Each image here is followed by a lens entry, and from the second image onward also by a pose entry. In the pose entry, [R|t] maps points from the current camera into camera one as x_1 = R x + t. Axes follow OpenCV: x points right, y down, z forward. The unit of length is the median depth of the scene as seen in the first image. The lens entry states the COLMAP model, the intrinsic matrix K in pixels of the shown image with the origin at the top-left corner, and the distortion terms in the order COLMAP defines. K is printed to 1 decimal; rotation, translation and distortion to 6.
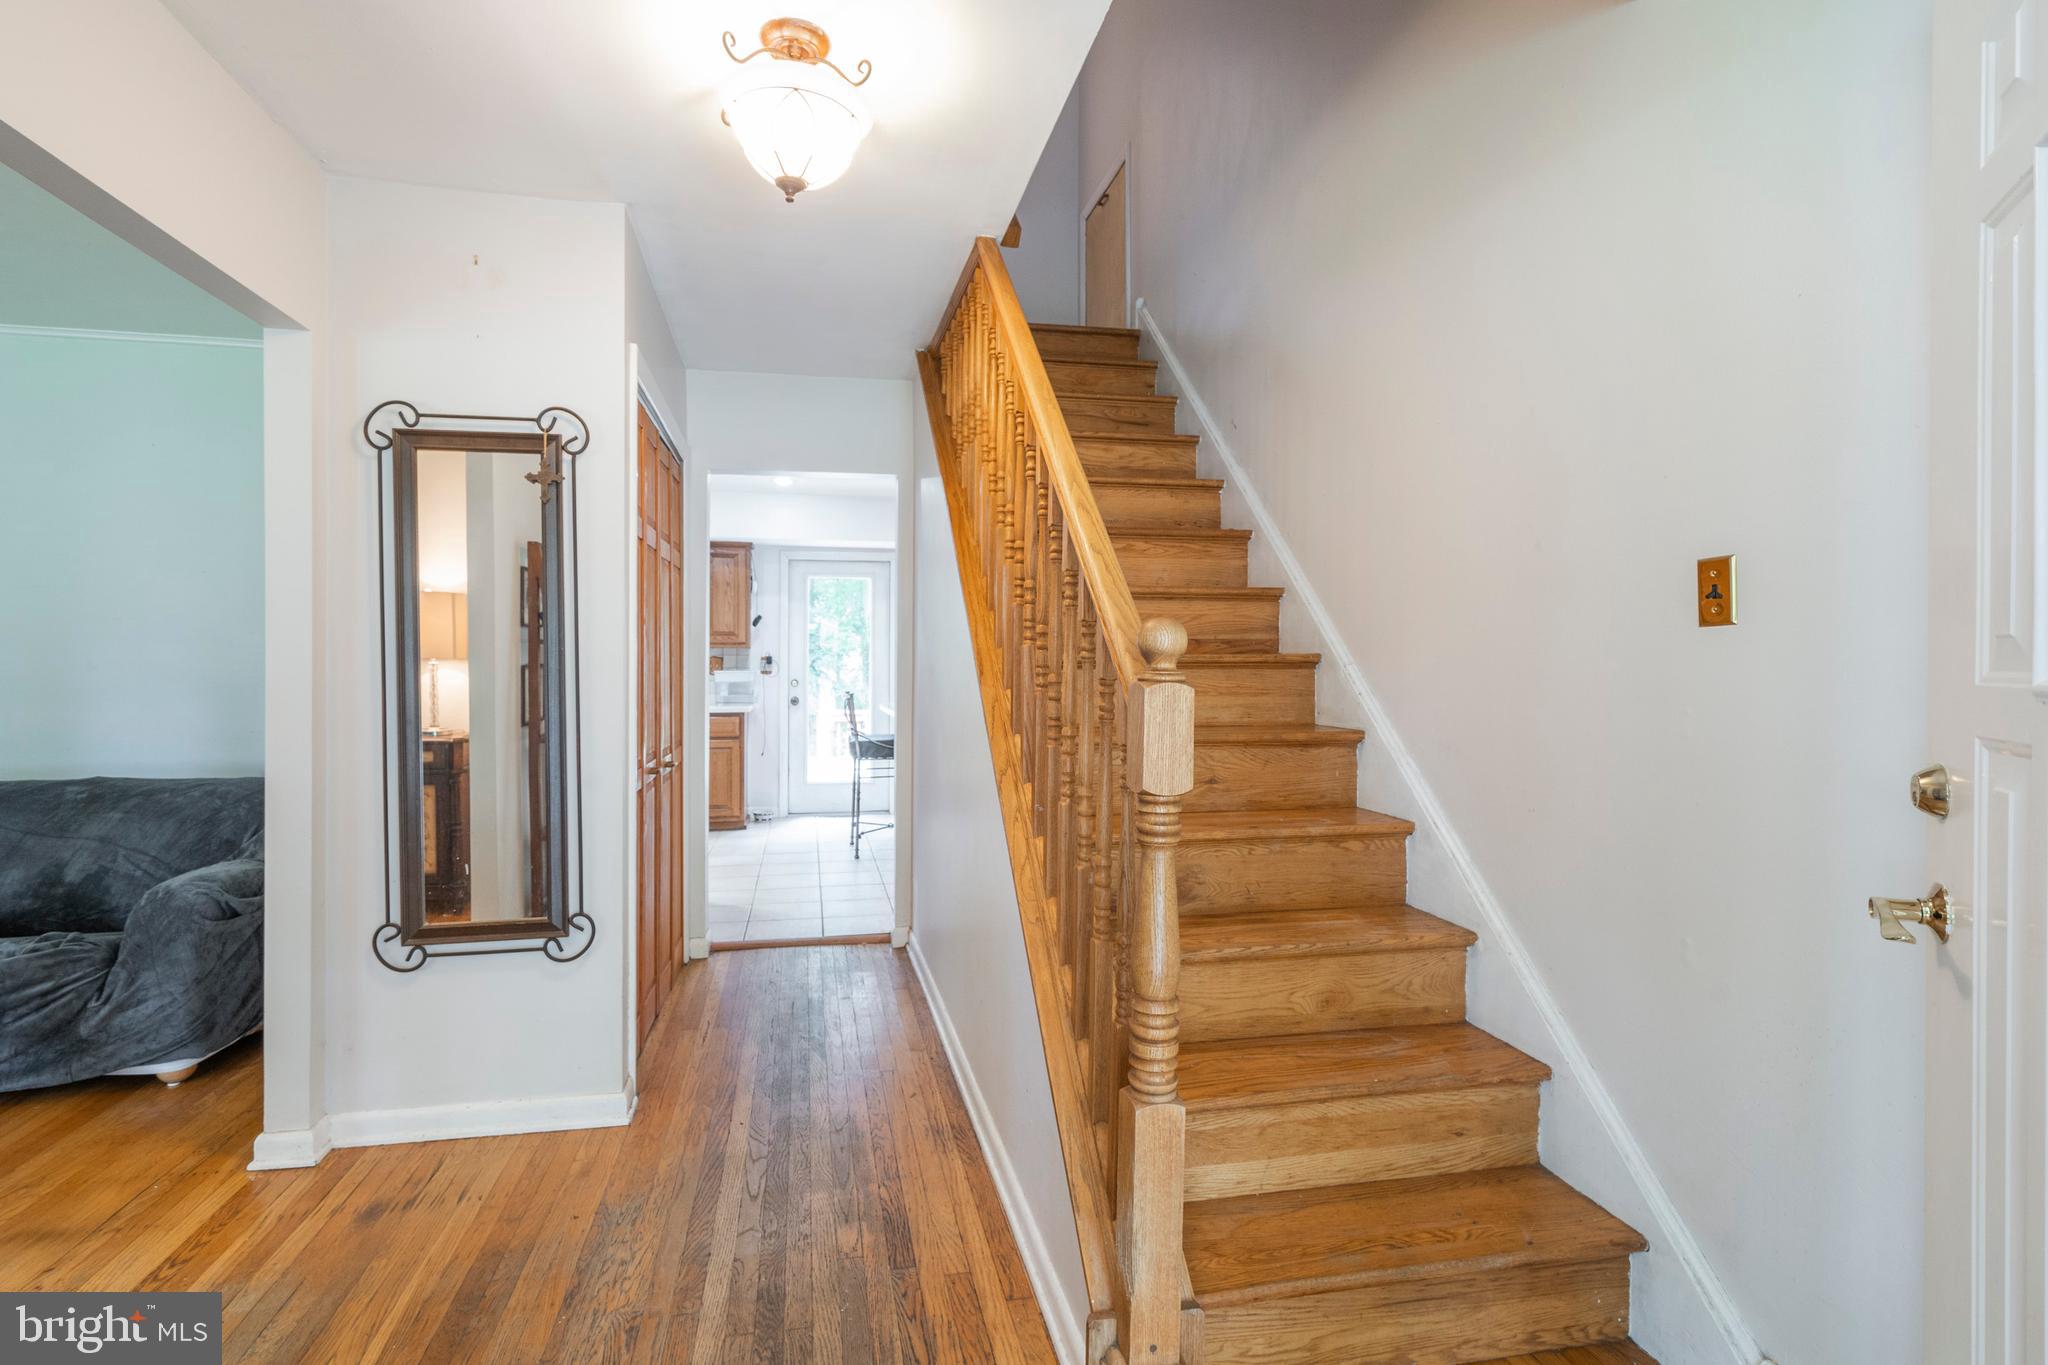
lens RADIAL K [[1013.4, 0, 1019.6], [0, 1013.4, 670.1], [0, 0, 1]] dist [0.003322, 0.002440]
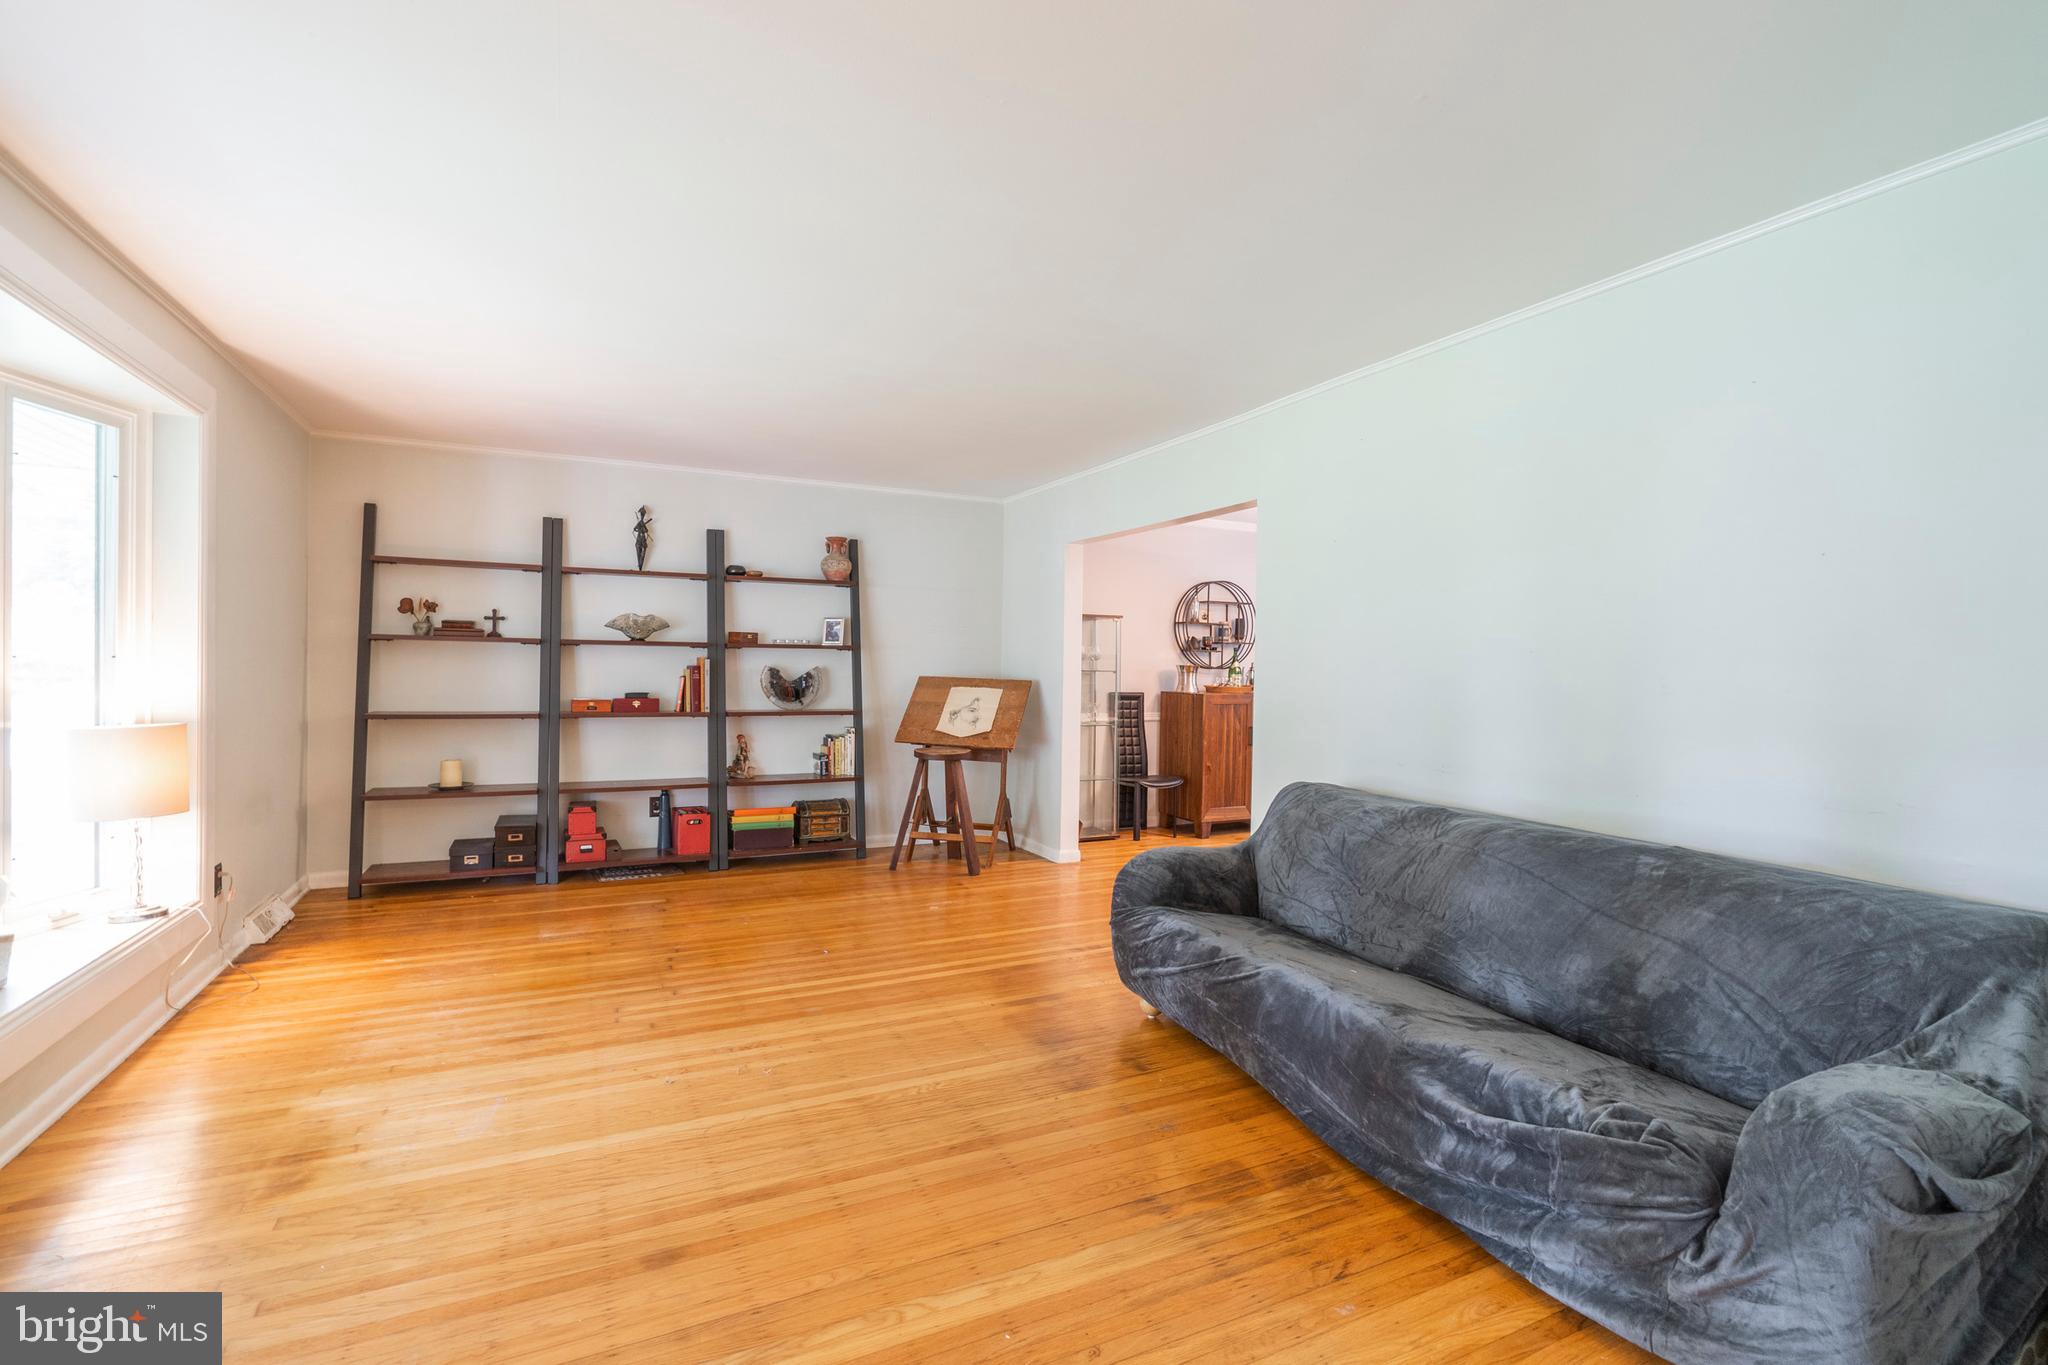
lens RADIAL K [[947.6, 0, 1022.3], [0, 947.6, 675.5], [0, 0, 1]] dist [0.001007, 0.000593]
pose [[0.264028, 0.012600, -0.964433, -0.405410], [-0.018731, 0.999793, 0.007934, -0.013722], [0.964333, 0.015970, 0.264209, 0.396659]]
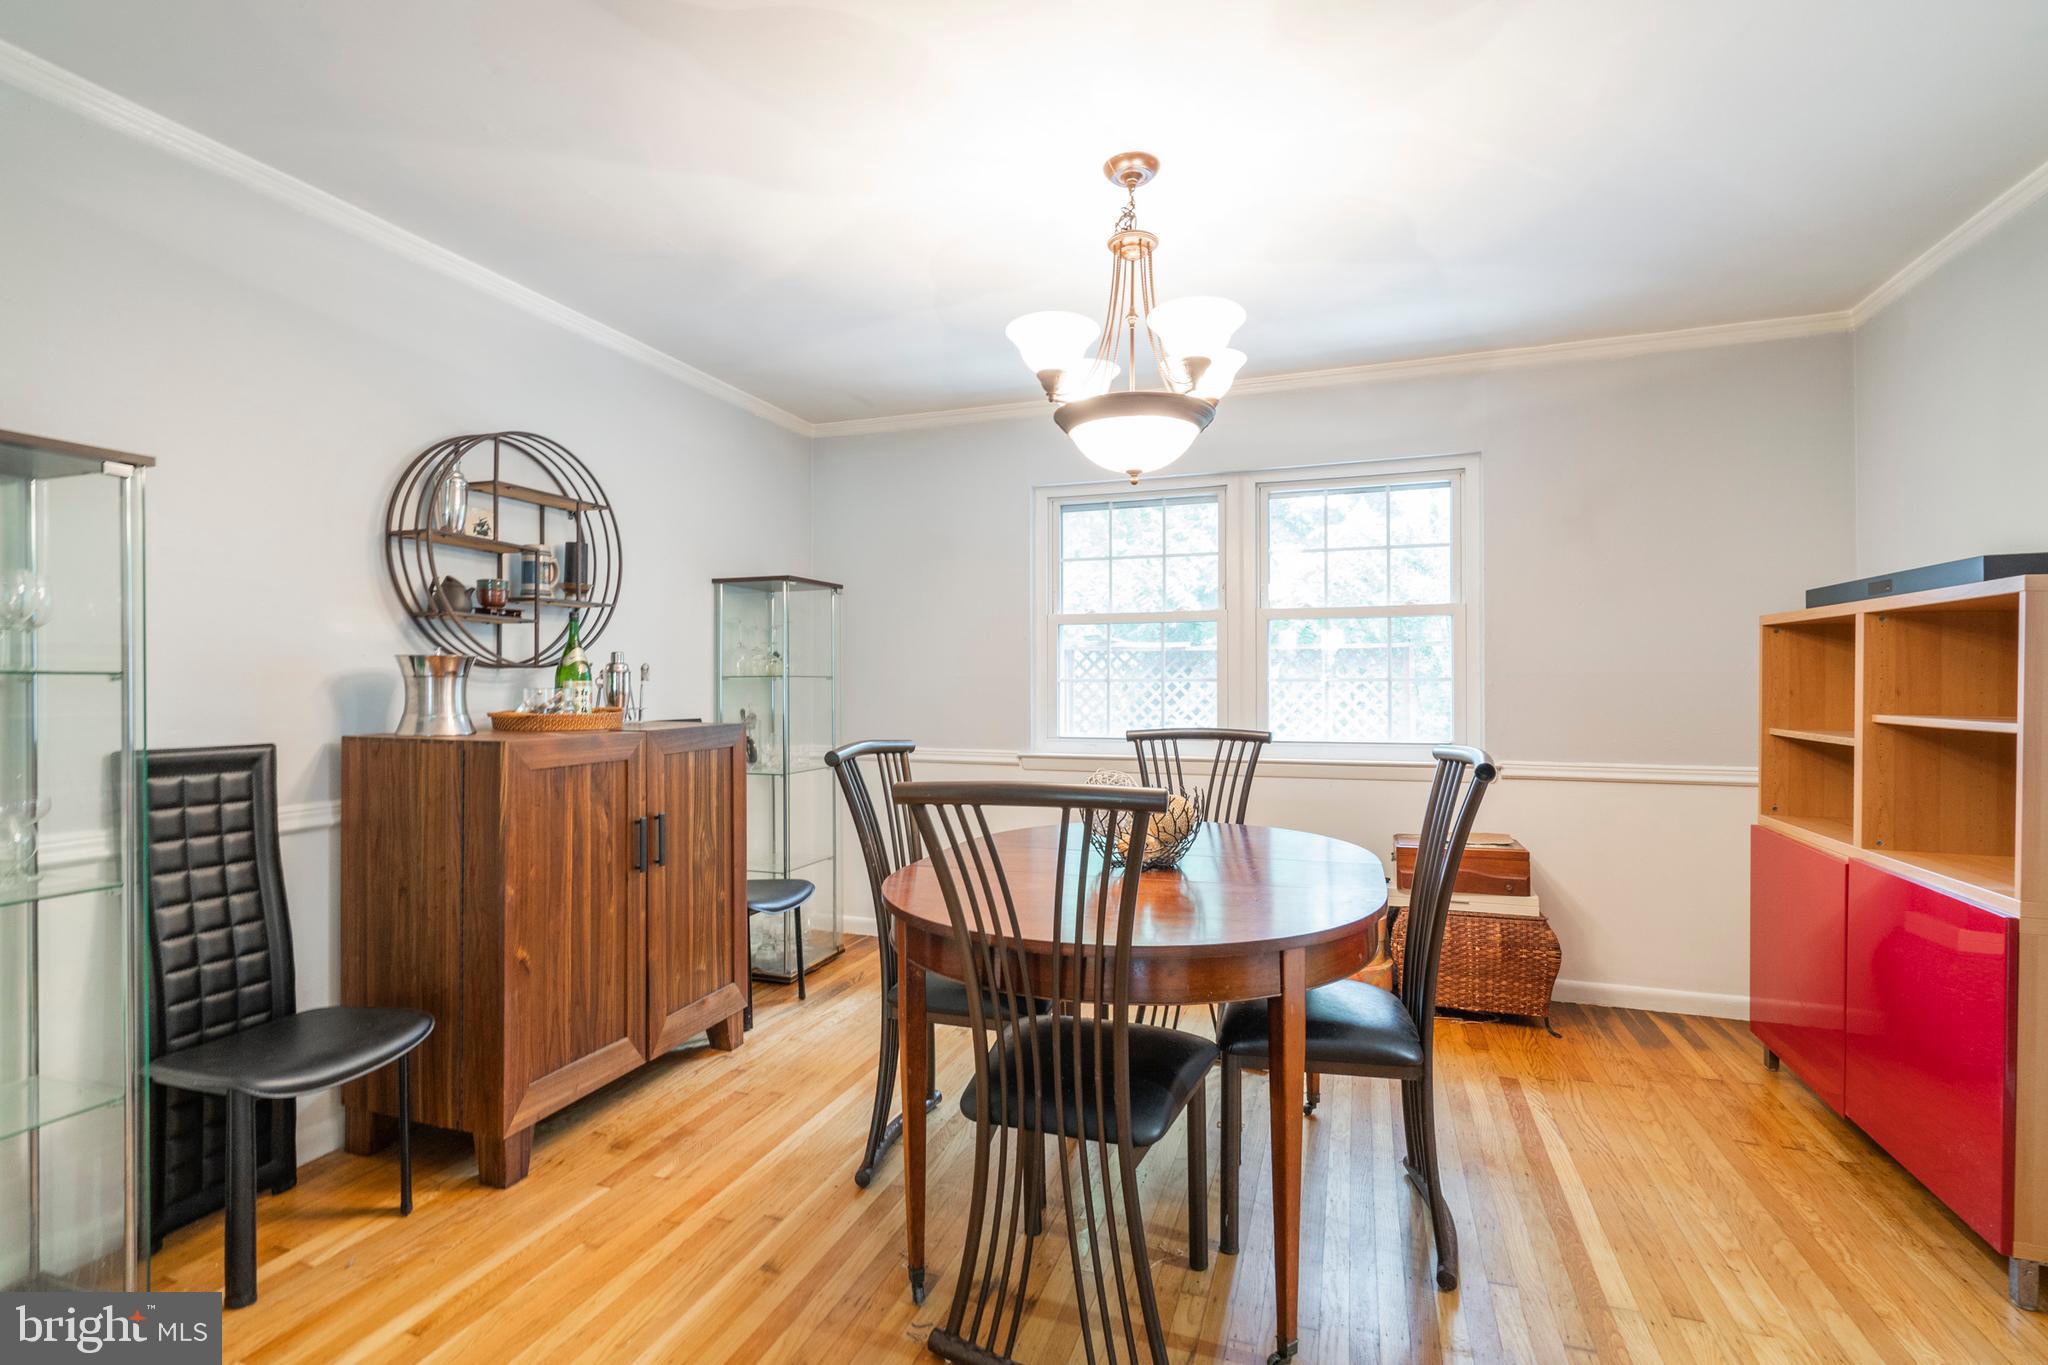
lens RADIAL K [[947.6, 0, 1017.4], [0, 947.6, 683.0], [0, 0, 1]] dist [0.001007, 0.000593]
pose [[0.859061, -0.001132, -0.511872, -1.599689], [-0.000695, 0.999994, -0.003378, -0.003794], [0.511873, 0.003258, 0.859055, 0.918255]]
